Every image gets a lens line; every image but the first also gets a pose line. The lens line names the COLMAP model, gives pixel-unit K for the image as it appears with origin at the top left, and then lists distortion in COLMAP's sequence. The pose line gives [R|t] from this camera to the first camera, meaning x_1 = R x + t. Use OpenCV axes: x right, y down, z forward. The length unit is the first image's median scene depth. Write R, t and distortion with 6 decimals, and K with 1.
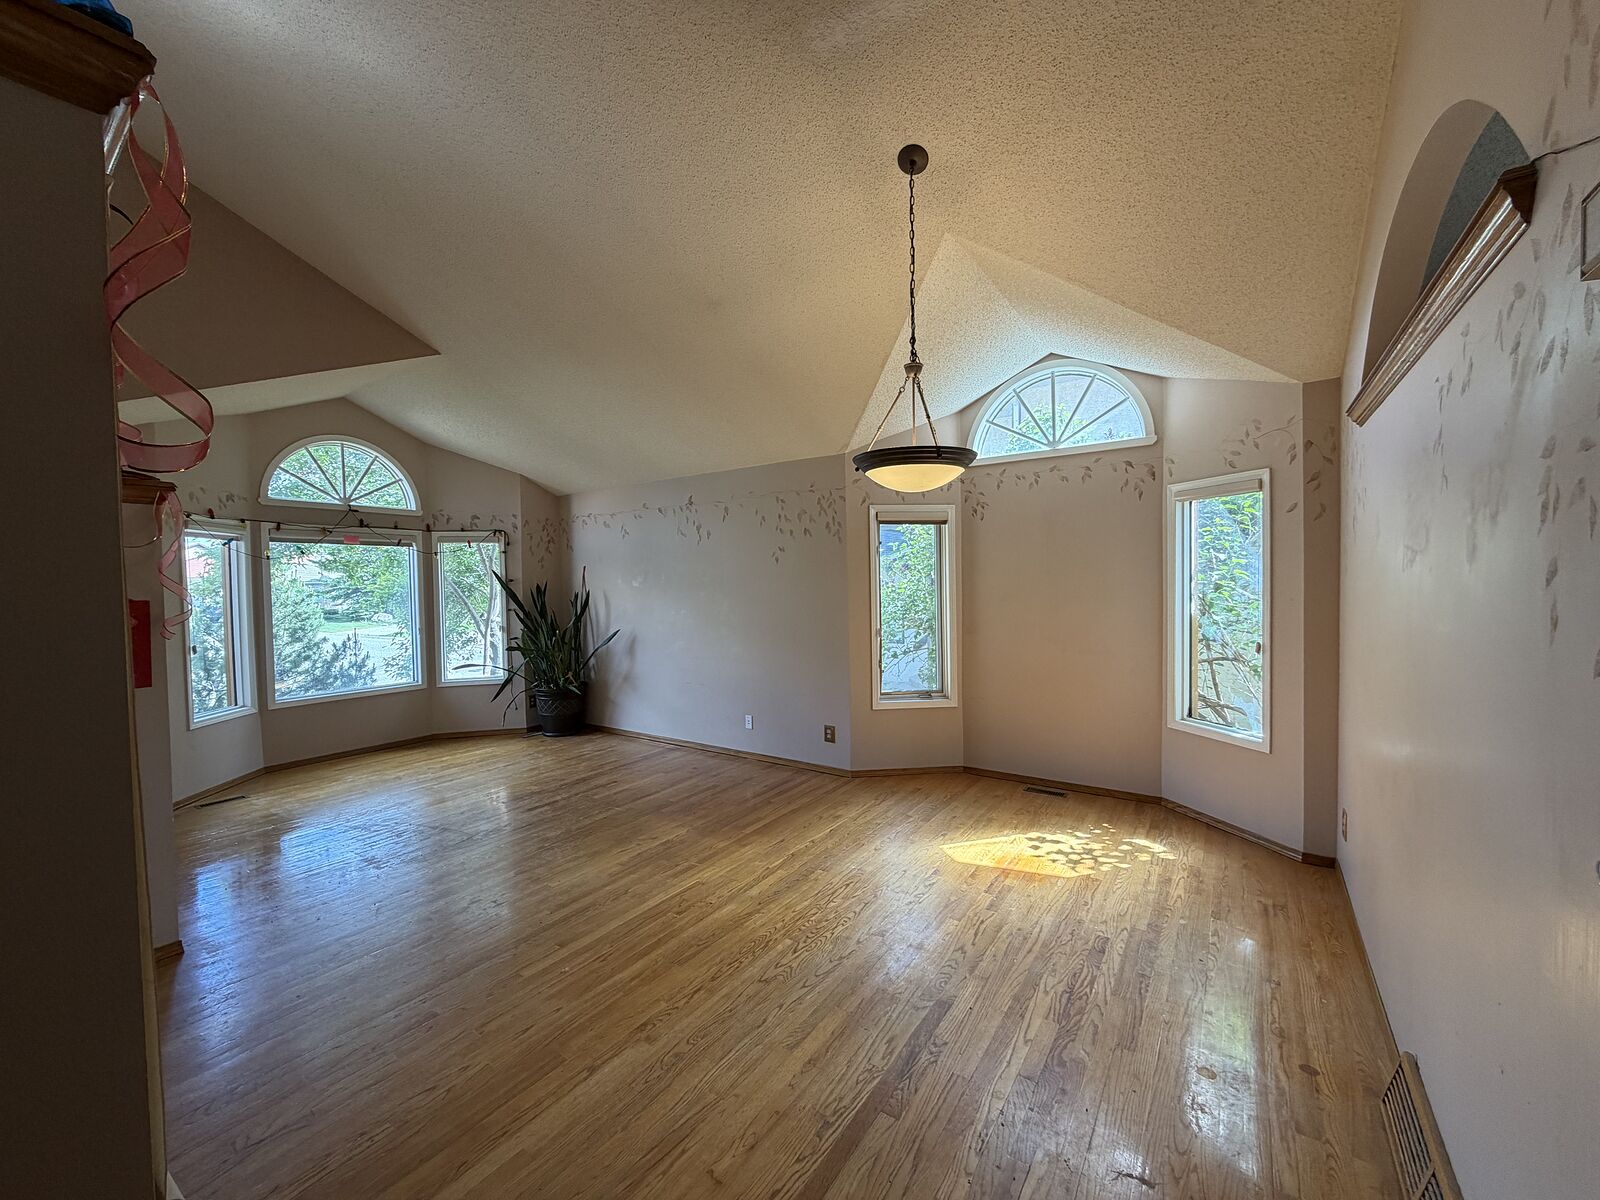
lens RADIAL K [[655.7, 0, 800.0], [0, 655.7, 600.0], [0, 0, 1]] dist [-0.000959, -0.000337]
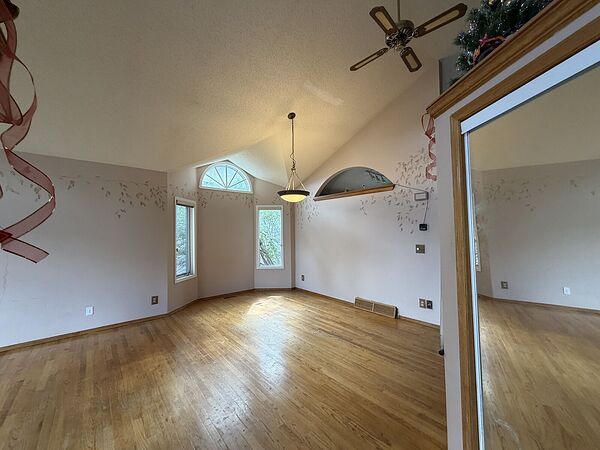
lens RADIAL K [[245.9, 0, 300.0], [0, 245.9, 225.0], [0, 0, 1]] dist [-0.000959, -0.000337]
pose [[0.219252, 0.045875, 0.974589, -0.731543], [0.036039, 0.997832, -0.055076, 0.026291], [-0.975003, 0.047199, 0.217123, 0.413403]]
